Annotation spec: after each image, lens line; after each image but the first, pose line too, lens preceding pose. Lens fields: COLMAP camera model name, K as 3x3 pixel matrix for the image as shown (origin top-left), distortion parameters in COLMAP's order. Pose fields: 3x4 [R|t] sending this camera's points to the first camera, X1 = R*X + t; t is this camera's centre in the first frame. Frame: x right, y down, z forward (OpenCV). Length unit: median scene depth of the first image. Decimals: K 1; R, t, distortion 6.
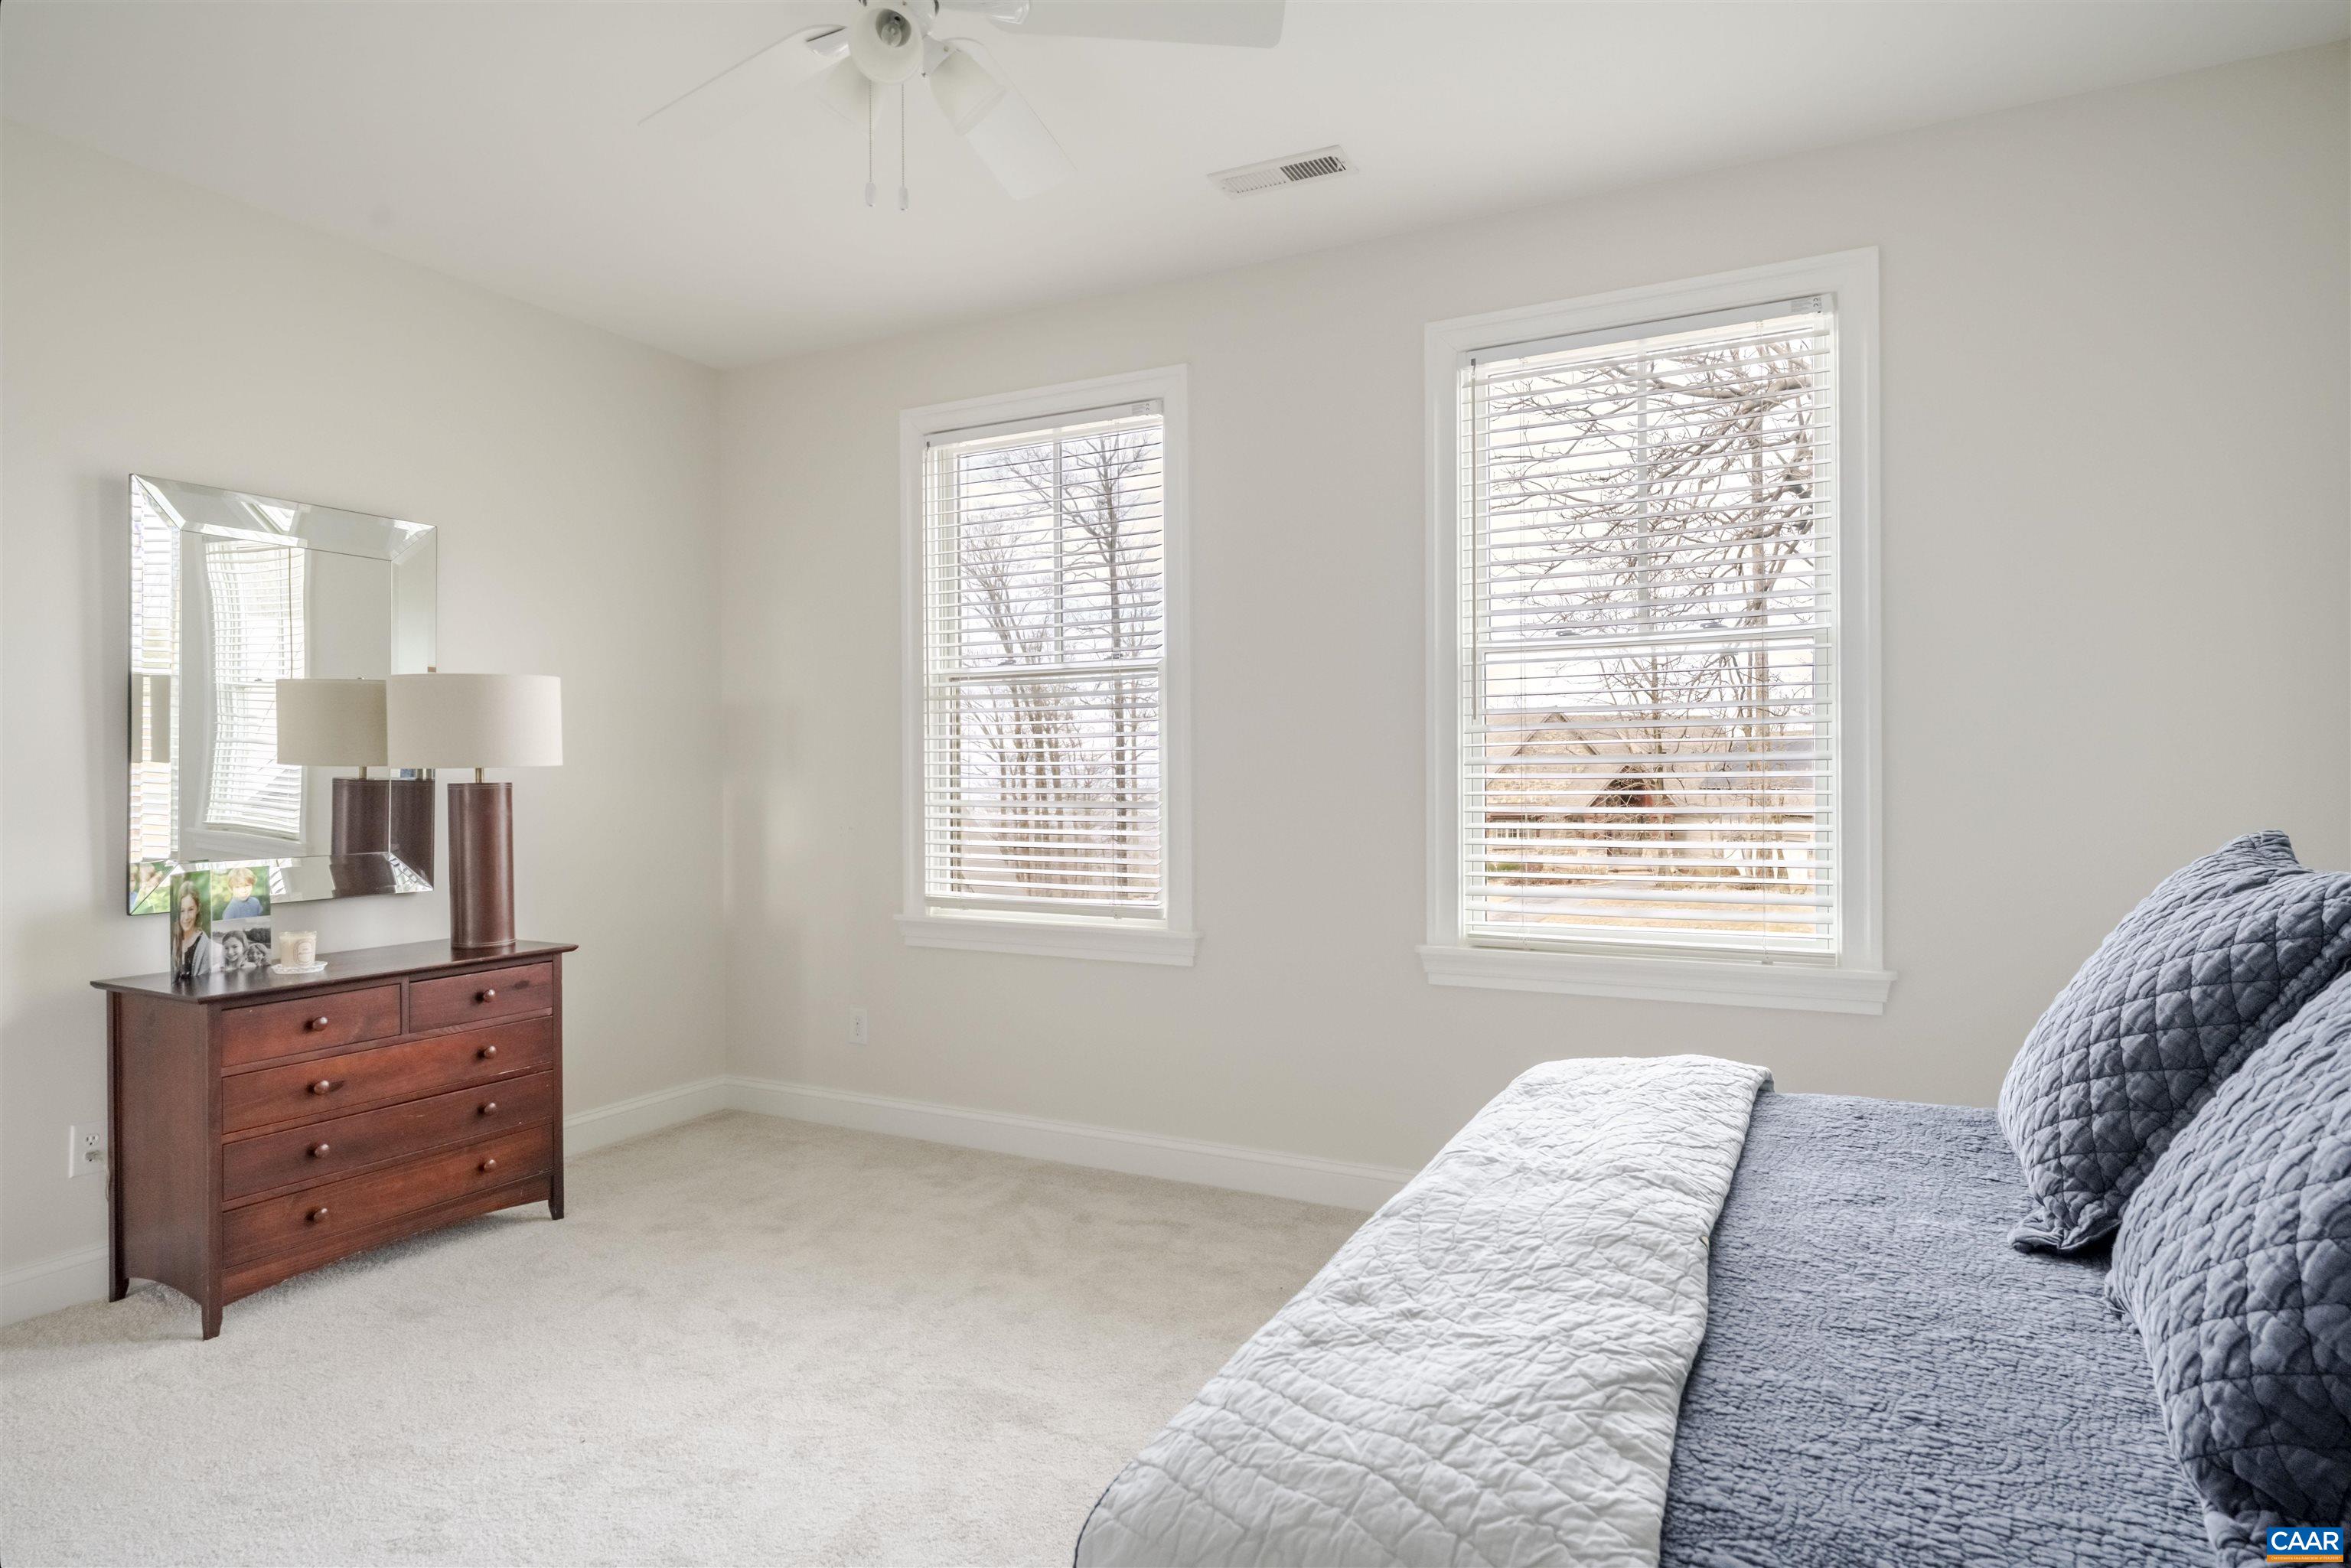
lens RADIAL K [[1286.2, 0, 1176.2], [0, 1286.2, 784.1], [0, 0, 1]] dist [0.002343, -0.000574]
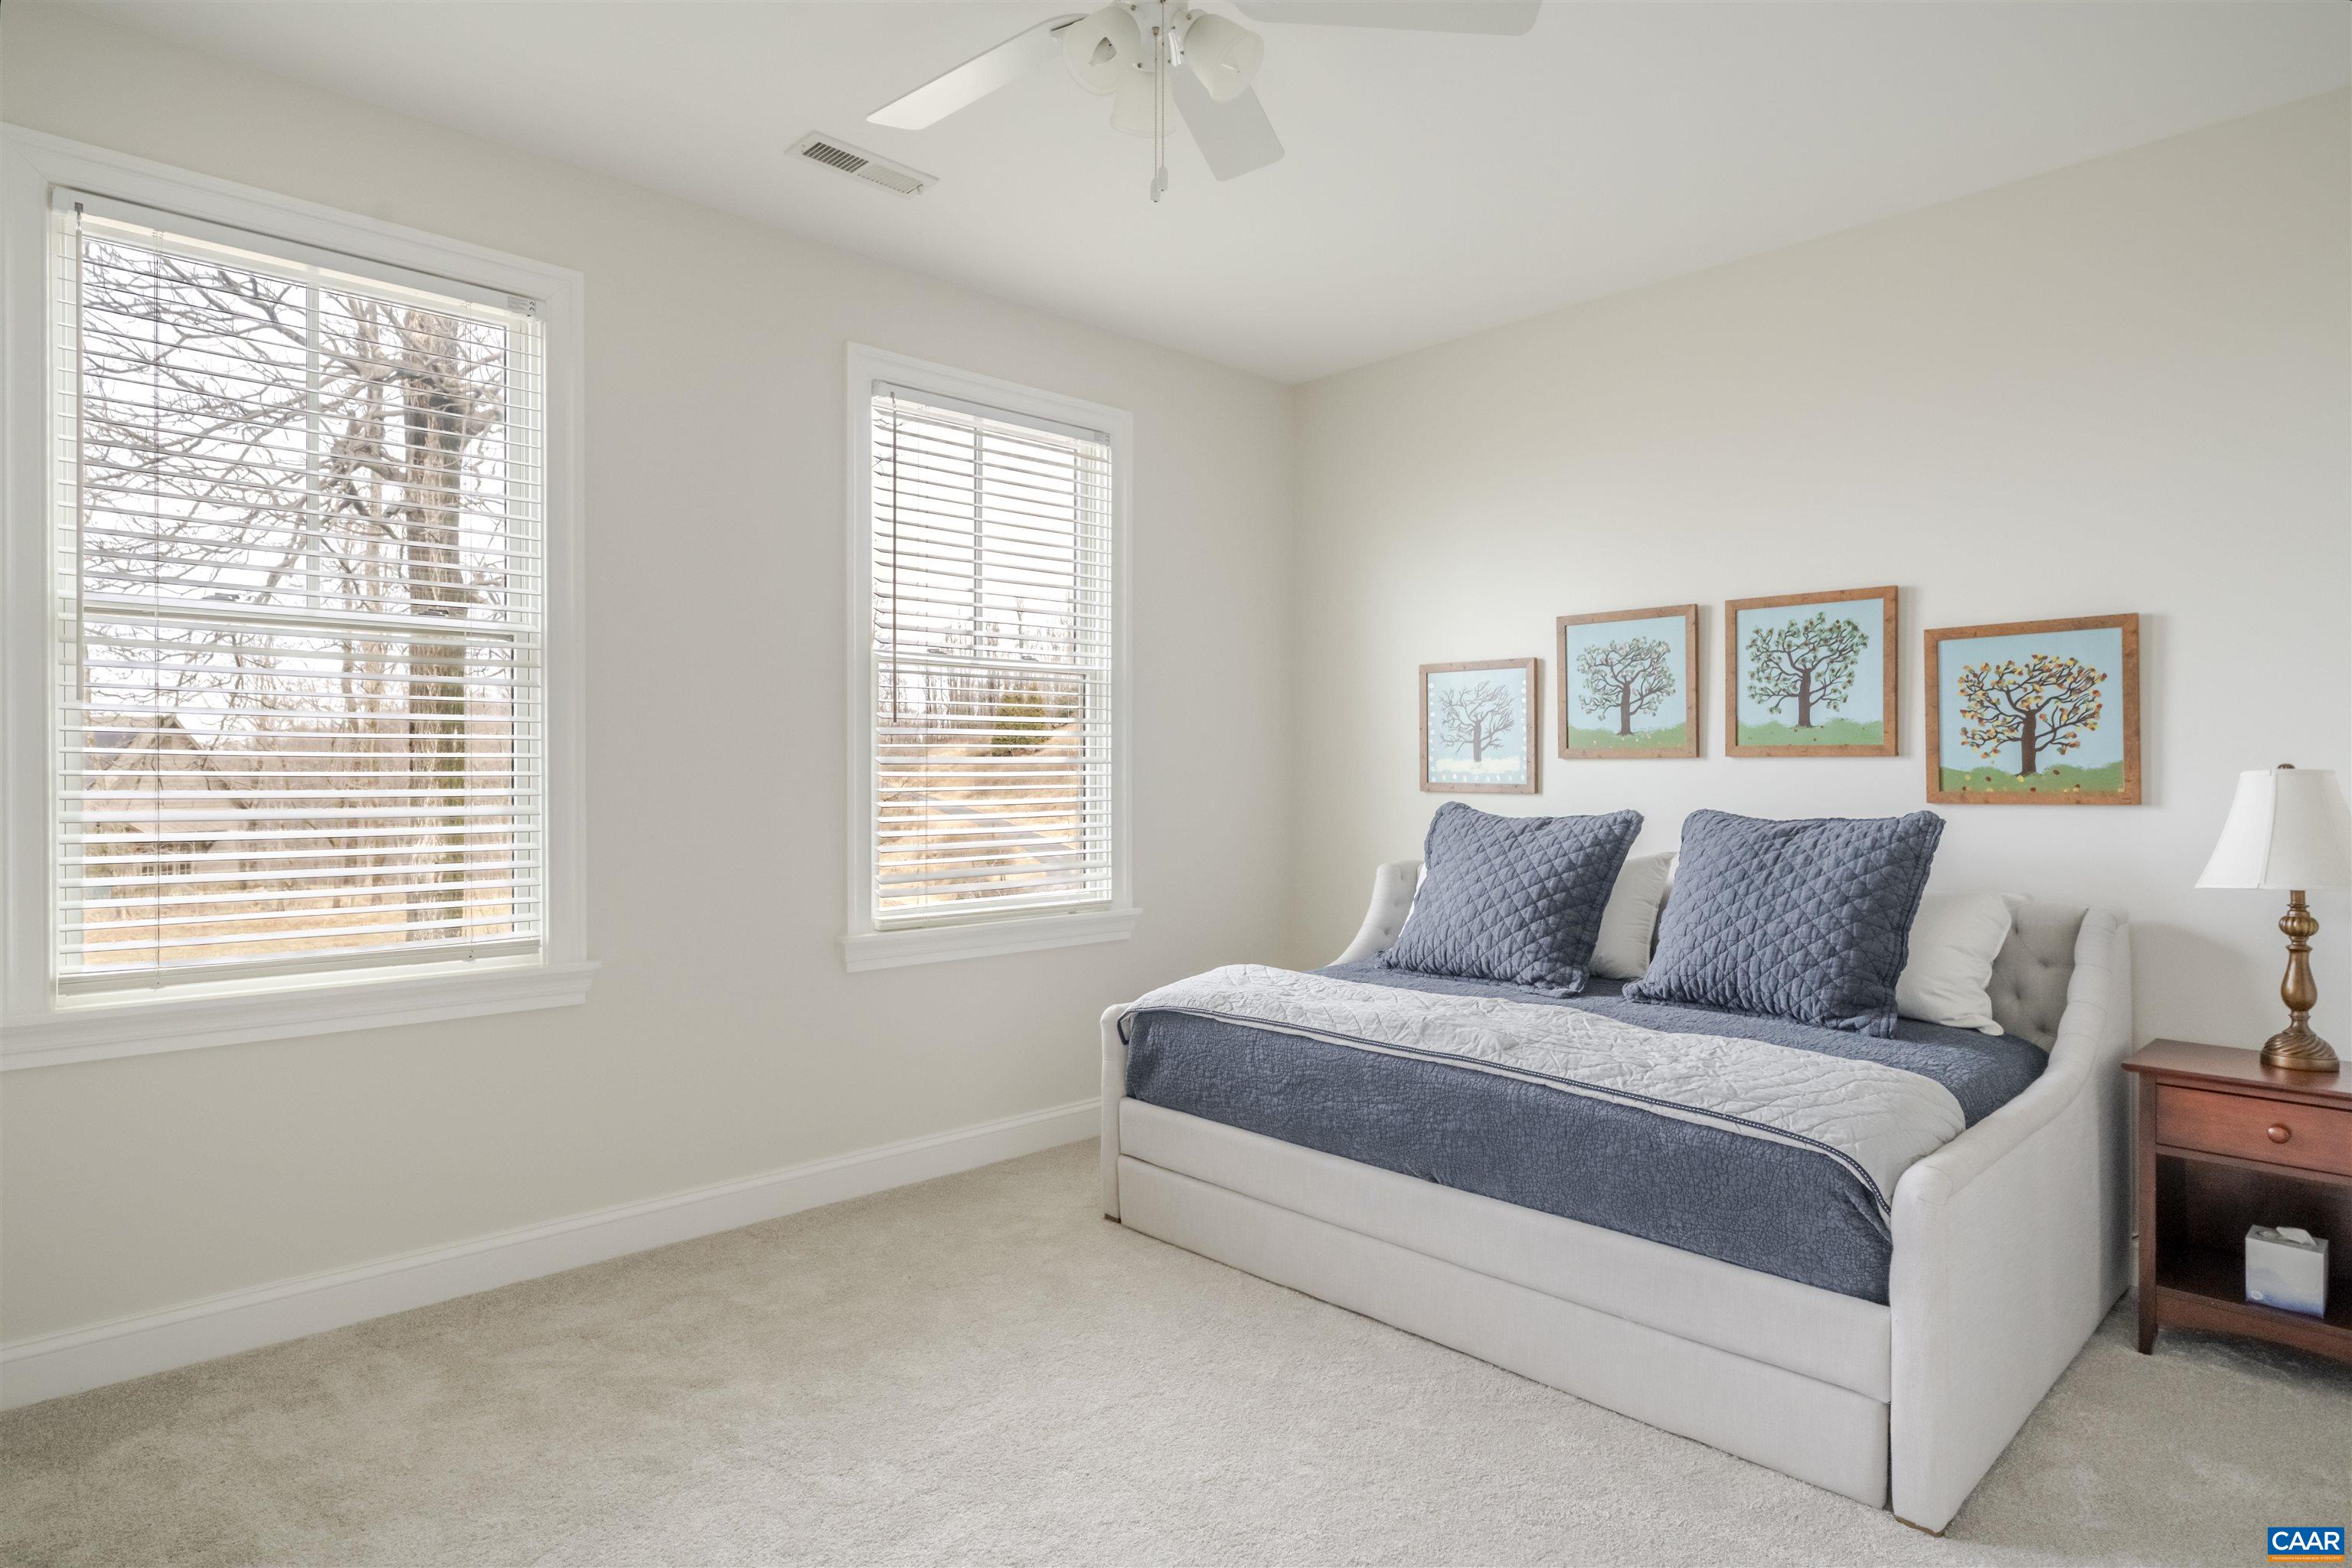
lens RADIAL K [[1286.8, 0, 1179.7], [0, 1286.8, 778.7], [0, 0, 1]] dist [0.002343, -0.000574]
pose [[0.327692, -0.004387, 0.944774, -0.705224], [-0.002683, 0.999981, 0.005574, -0.009212], [-0.944781, -0.004361, 0.327674, 0.403582]]
